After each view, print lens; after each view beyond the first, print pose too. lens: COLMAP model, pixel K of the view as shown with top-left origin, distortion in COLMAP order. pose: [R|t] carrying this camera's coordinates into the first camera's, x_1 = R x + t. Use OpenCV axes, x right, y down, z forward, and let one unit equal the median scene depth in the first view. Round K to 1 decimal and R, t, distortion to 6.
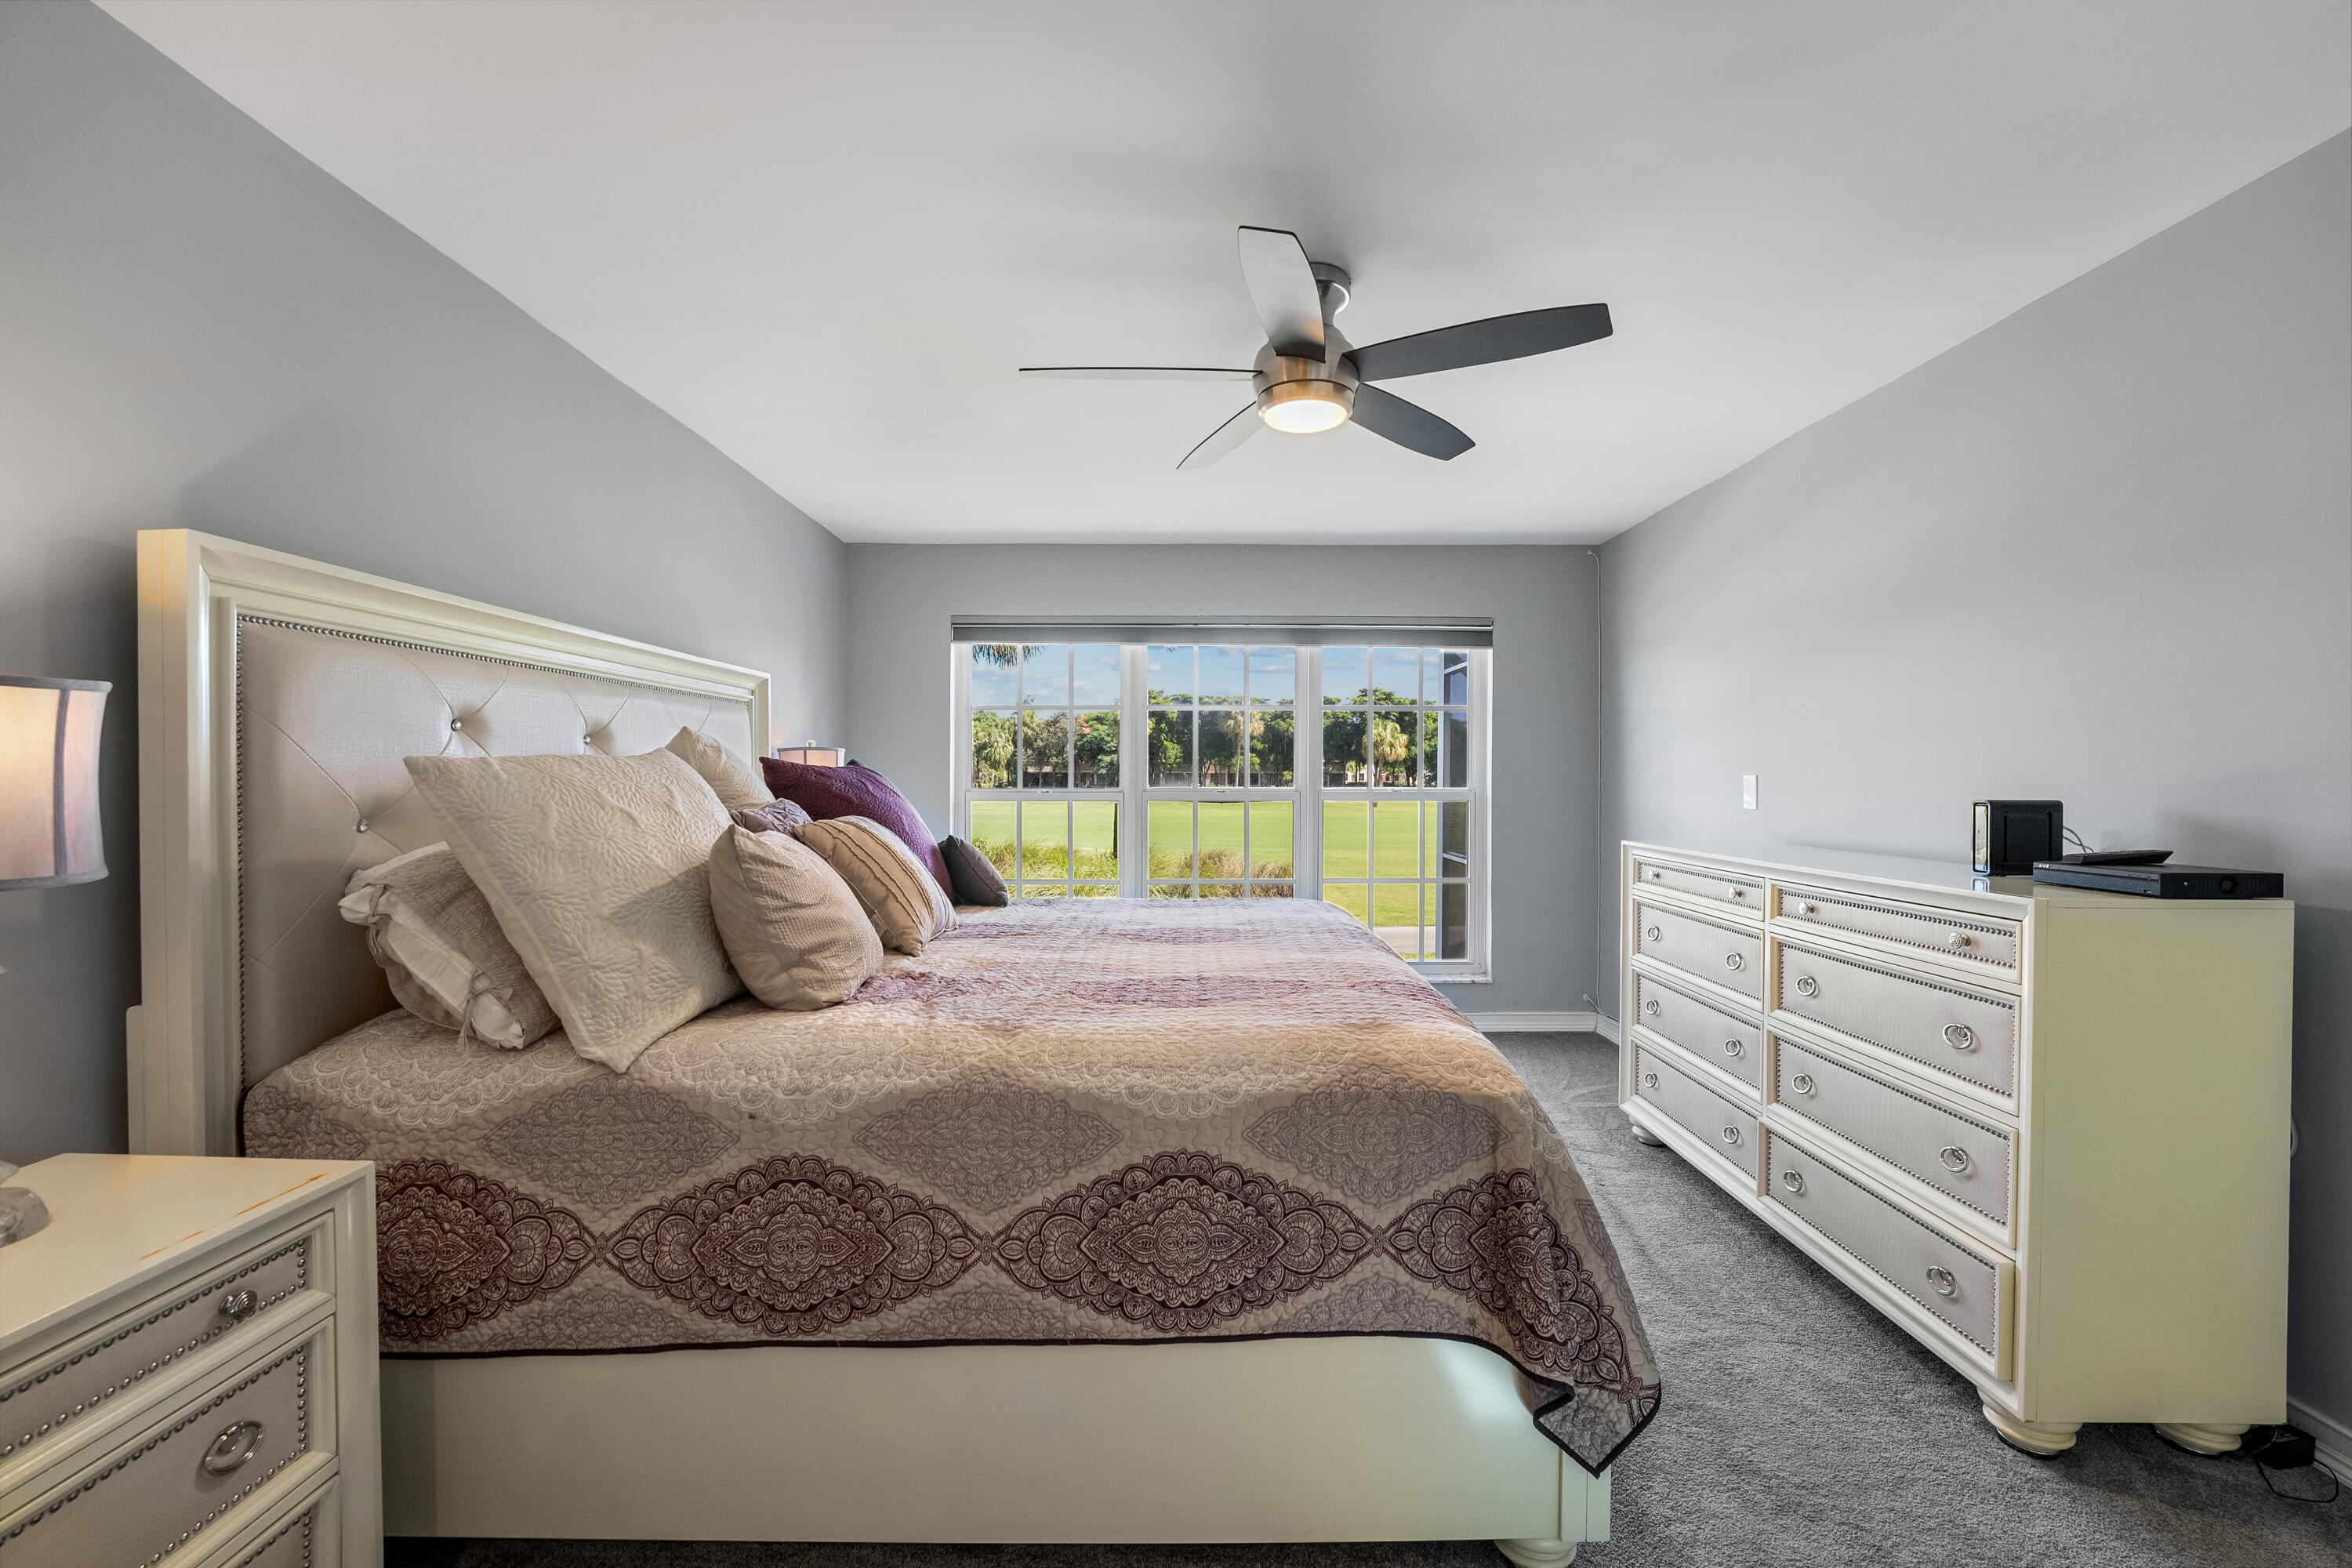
lens RADIAL K [[945.0, 0, 1186.7], [0, 945.0, 788.5], [0, 0, 1]] dist [-0.020415, 0.000268]
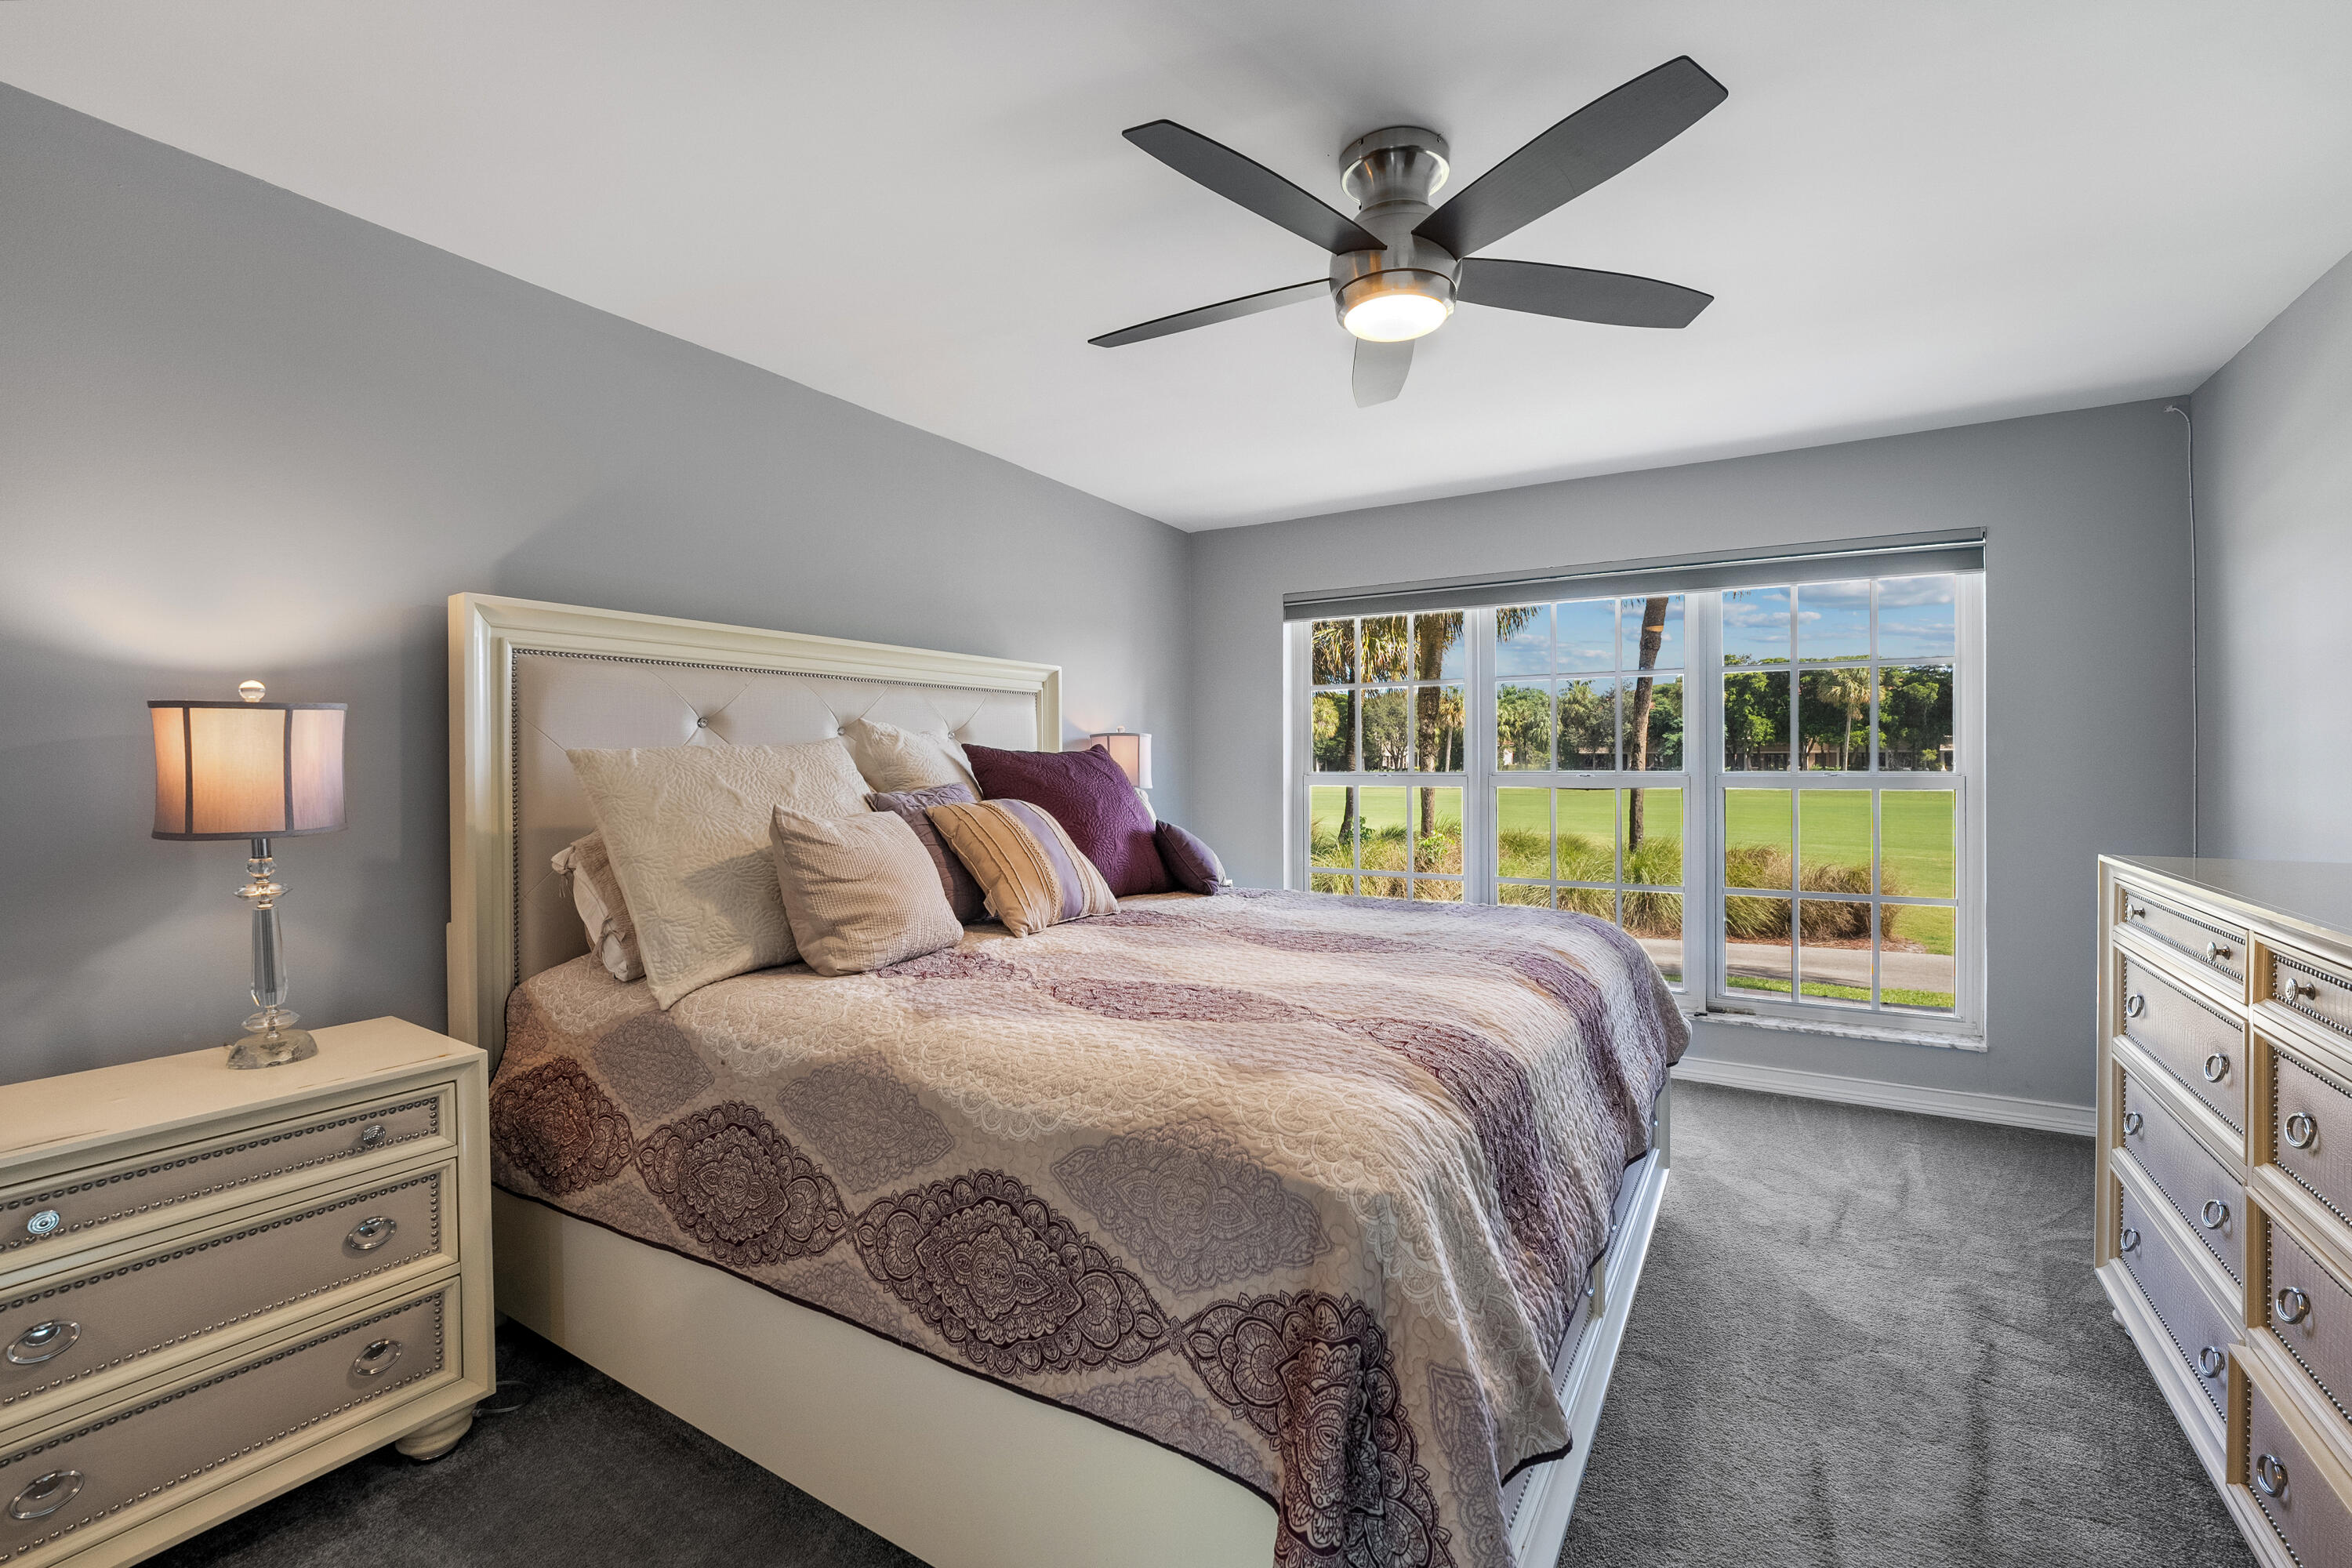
lens RADIAL K [[985.6, 0, 1203.4], [0, 985.6, 768.3], [0, 0, 1]] dist [-0.022186, -0.000344]
pose [[0.855638, -0.002090, -0.517571, 0.647293], [0.000241, 0.999993, -0.003640, -0.001845], [0.517575, 0.002990, 0.855632, 0.287765]]
